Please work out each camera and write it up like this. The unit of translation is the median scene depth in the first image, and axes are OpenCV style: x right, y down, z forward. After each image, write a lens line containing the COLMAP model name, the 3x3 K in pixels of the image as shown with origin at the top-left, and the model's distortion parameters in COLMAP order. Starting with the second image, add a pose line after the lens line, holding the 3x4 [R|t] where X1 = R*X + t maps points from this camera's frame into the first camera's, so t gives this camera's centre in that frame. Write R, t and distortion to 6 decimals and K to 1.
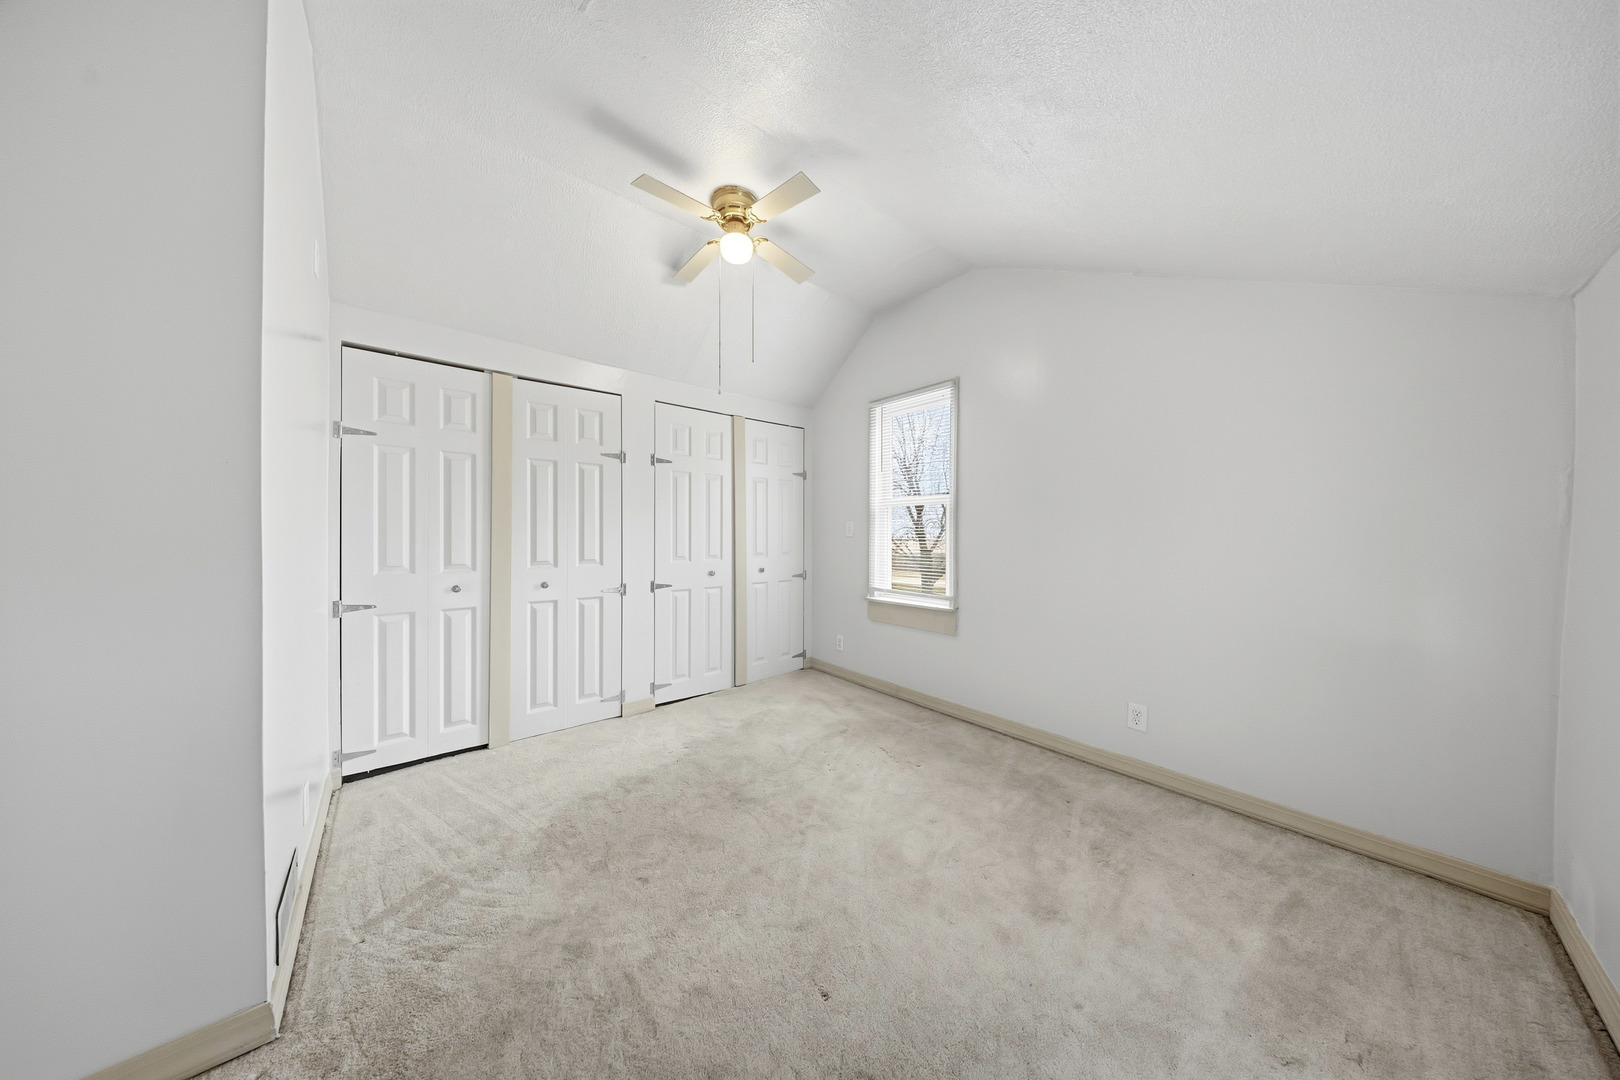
lens RADIAL K [[483.0, 0, 809.5], [0, 483.0, 535.9], [0, 0, 1]] dist [-0.005264, -0.000087]
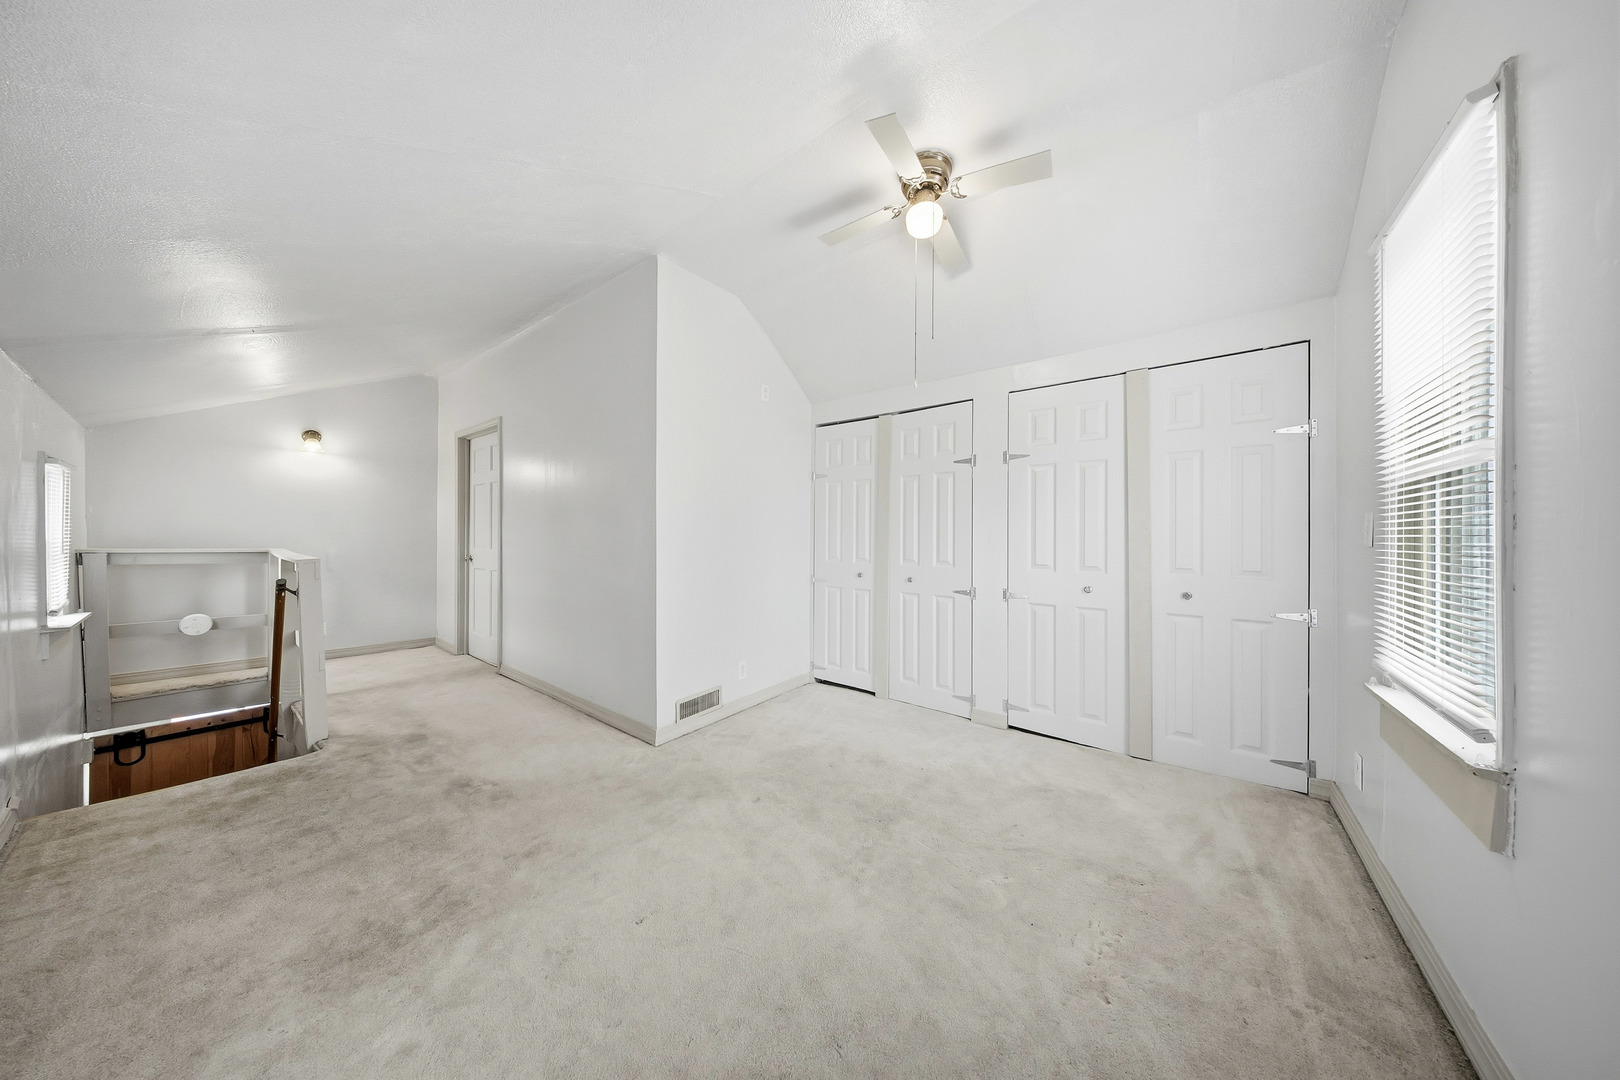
lens RADIAL K [[483.0, 0, 809.5], [0, 483.0, 535.9], [0, 0, 1]] dist [-0.005264, -0.000087]
pose [[0.192026, 0.002751, -0.981386, 0.519022], [-0.010958, 0.999940, 0.000659, -0.004220], [0.981329, 0.010627, 0.192045, 0.469167]]
